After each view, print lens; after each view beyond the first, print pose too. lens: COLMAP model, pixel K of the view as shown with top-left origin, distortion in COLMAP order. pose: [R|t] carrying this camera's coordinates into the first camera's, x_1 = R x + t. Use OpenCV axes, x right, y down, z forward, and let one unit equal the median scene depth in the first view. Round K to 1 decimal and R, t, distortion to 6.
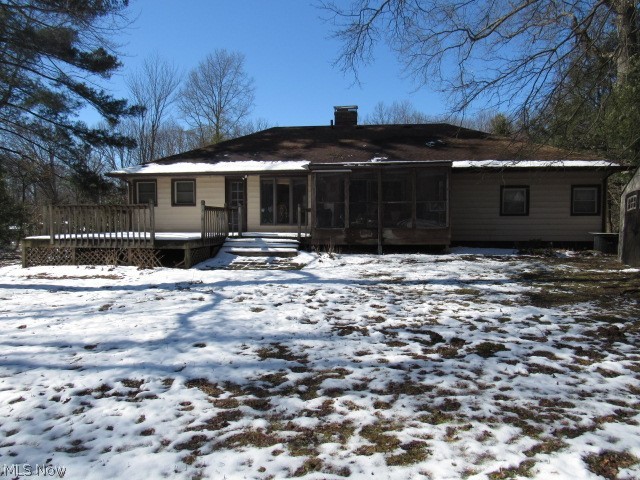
lens RADIAL K [[457.7, 0, 321.6], [0, 457.7, 238.9], [0, 0, 1]] dist [-0.022211, 0.009424]
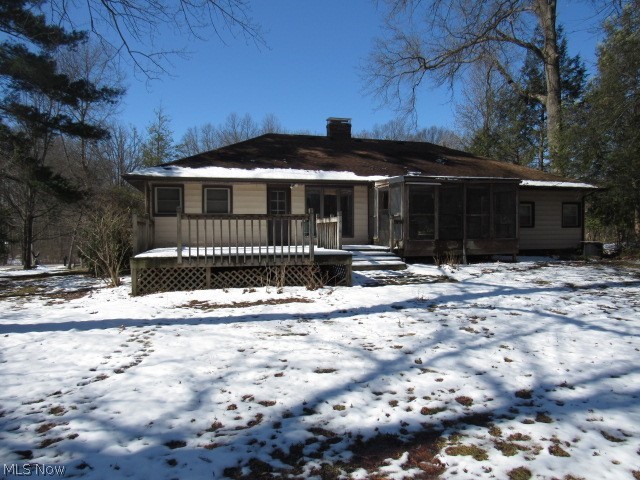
lens RADIAL K [[457.7, 0, 320.9], [0, 457.7, 241.2], [0, 0, 1]] dist [-0.022211, 0.009424]
pose [[0.922555, -0.010912, 0.385711, -0.506806], [0.018633, 0.999694, -0.016286, -0.007250], [-0.385415, 0.022212, 0.922476, 0.134216]]
